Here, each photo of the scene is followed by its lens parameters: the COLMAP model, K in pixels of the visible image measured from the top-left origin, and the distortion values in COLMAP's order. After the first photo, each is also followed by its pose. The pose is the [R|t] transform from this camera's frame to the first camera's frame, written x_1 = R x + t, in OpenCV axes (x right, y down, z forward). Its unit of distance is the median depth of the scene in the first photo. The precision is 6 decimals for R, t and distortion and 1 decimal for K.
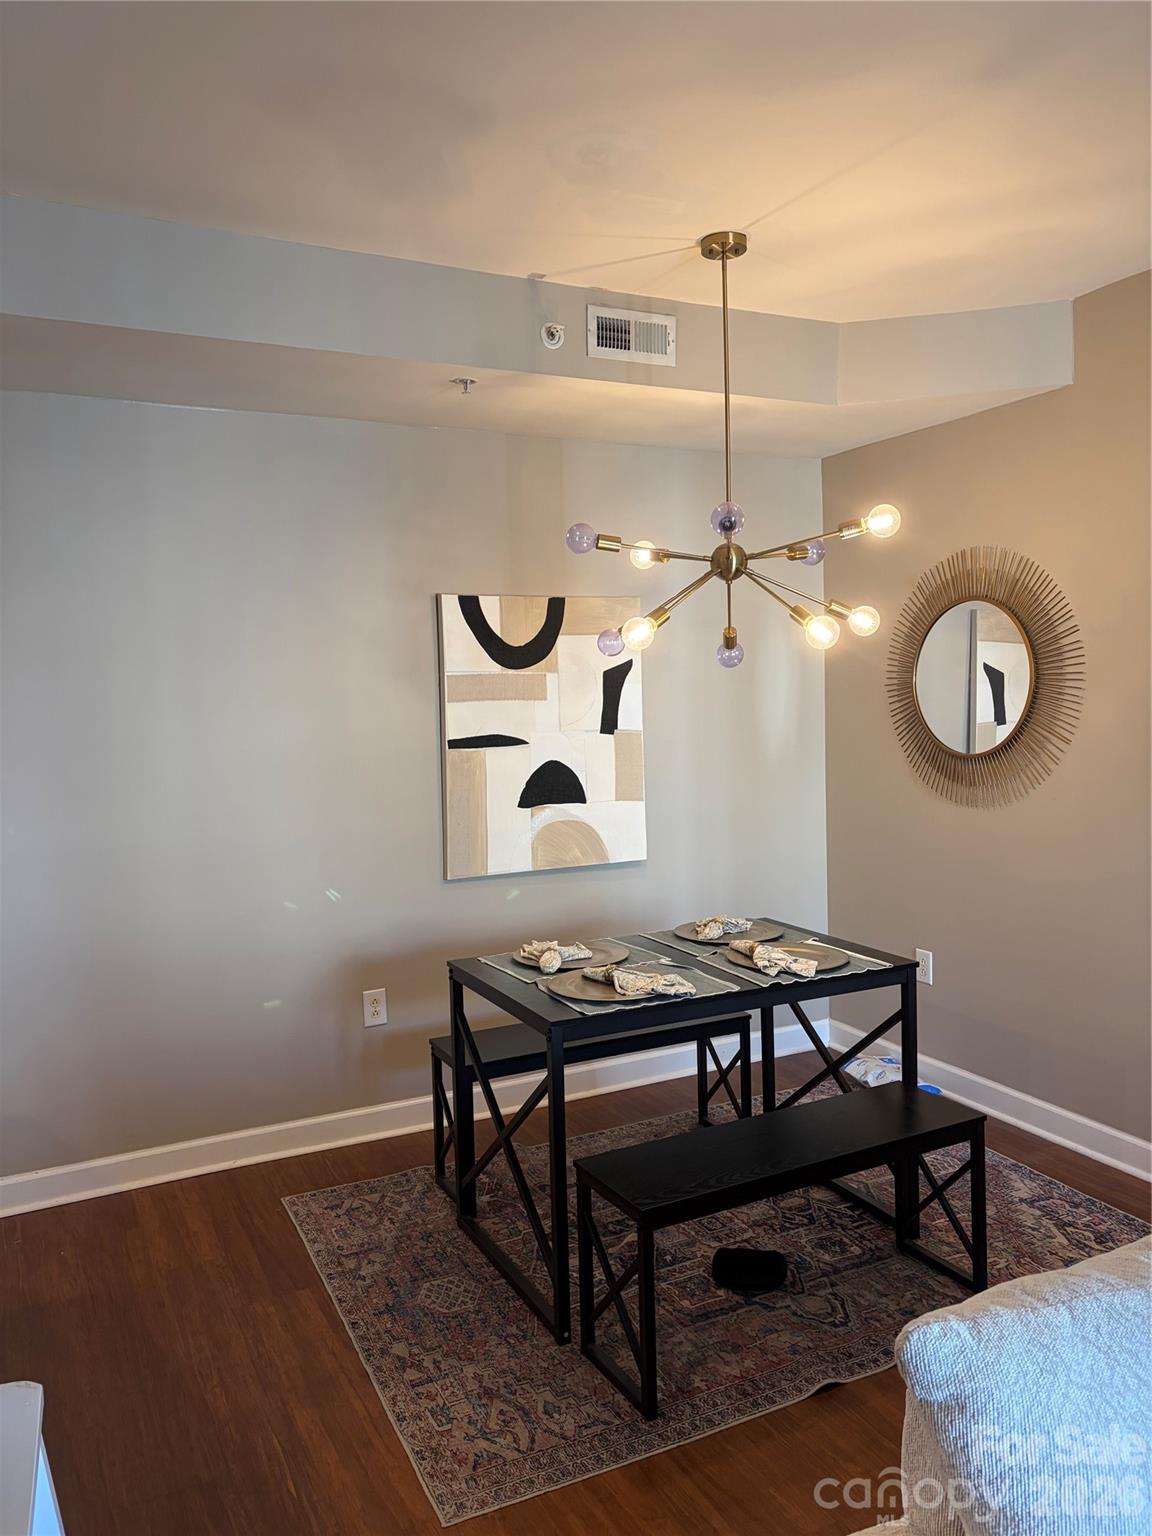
lens RADIAL K [[1148.4, 0, 579.3], [0, 1148.4, 764.6], [0, 0, 1]] dist [0.049178, -0.059093]
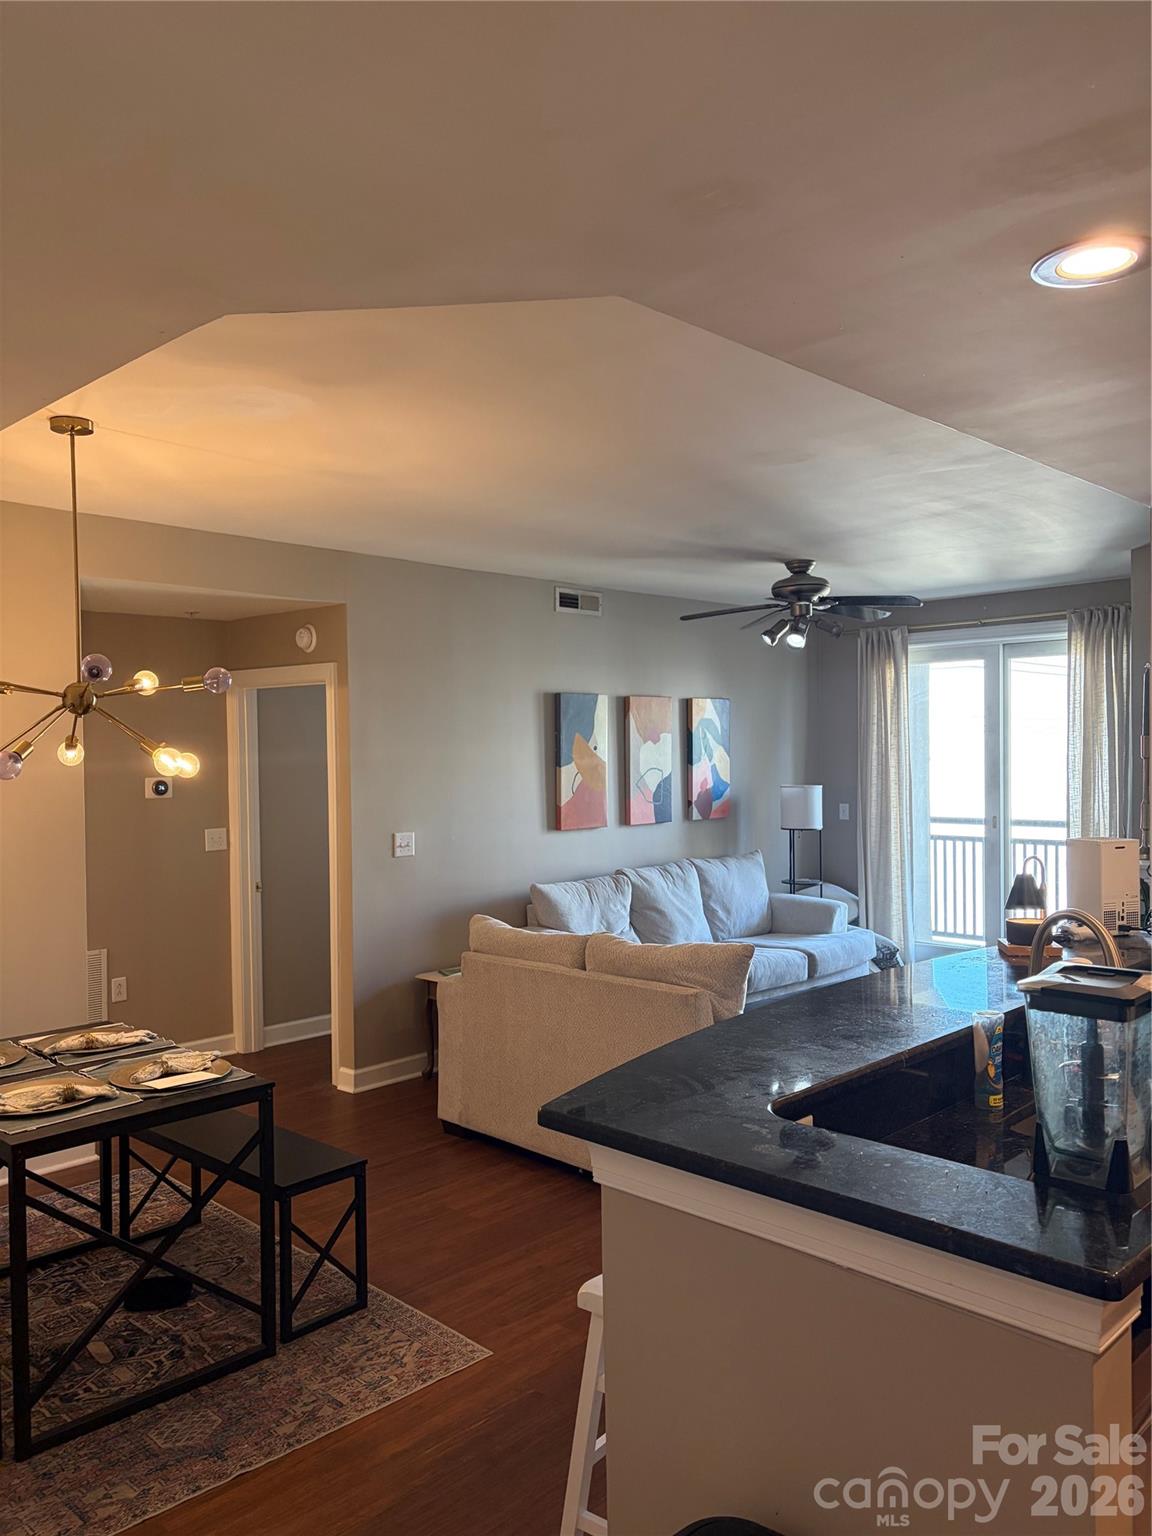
lens RADIAL K [[1148.4, 0, 565.3], [0, 1148.4, 764.3], [0, 0, 1]] dist [0.049178, -0.059093]
pose [[-0.317812, 0.019213, 0.947959, -0.919581], [0.078150, 0.996924, 0.005995, -0.068610], [-0.944927, 0.075988, -0.318336, 0.763050]]
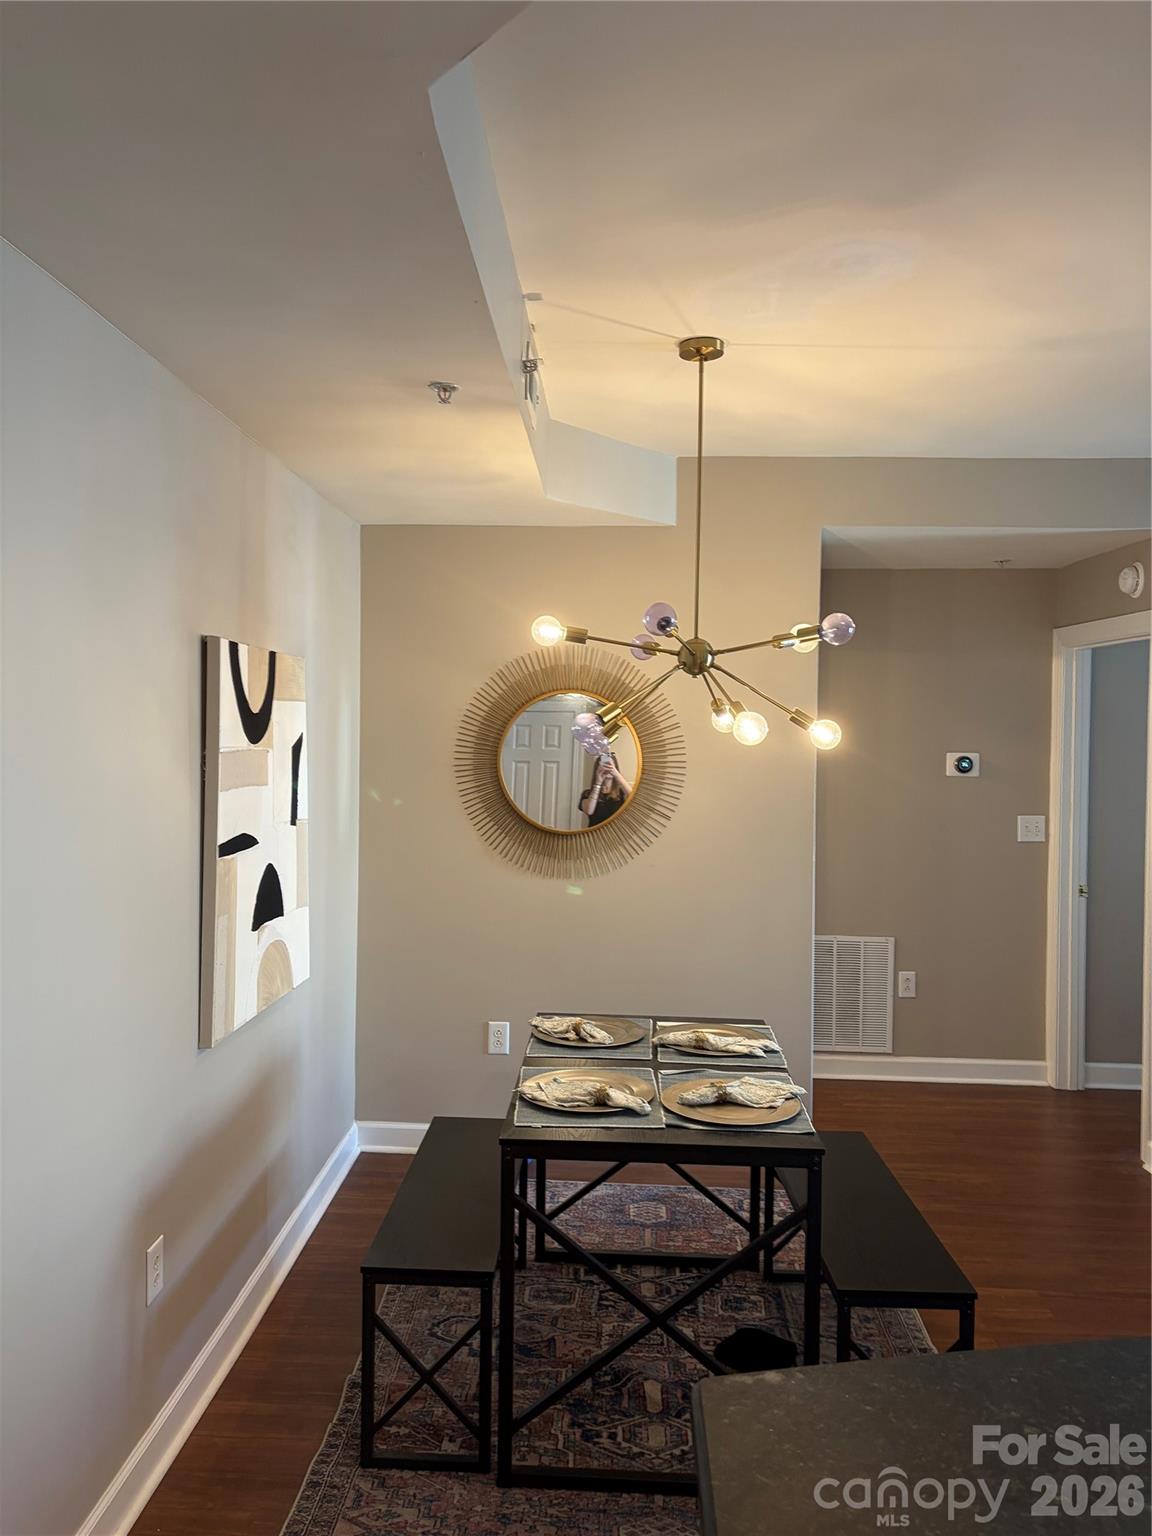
lens RADIAL K [[1148.4, 0, 563.2], [0, 1148.4, 757.1], [0, 0, 1]] dist [0.049178, -0.059093]
pose [[0.487464, 0.010794, 0.873077, -0.677666], [0.029570, 0.999146, -0.028862, -0.052495], [-0.872642, 0.039886, 0.486728, 0.512171]]
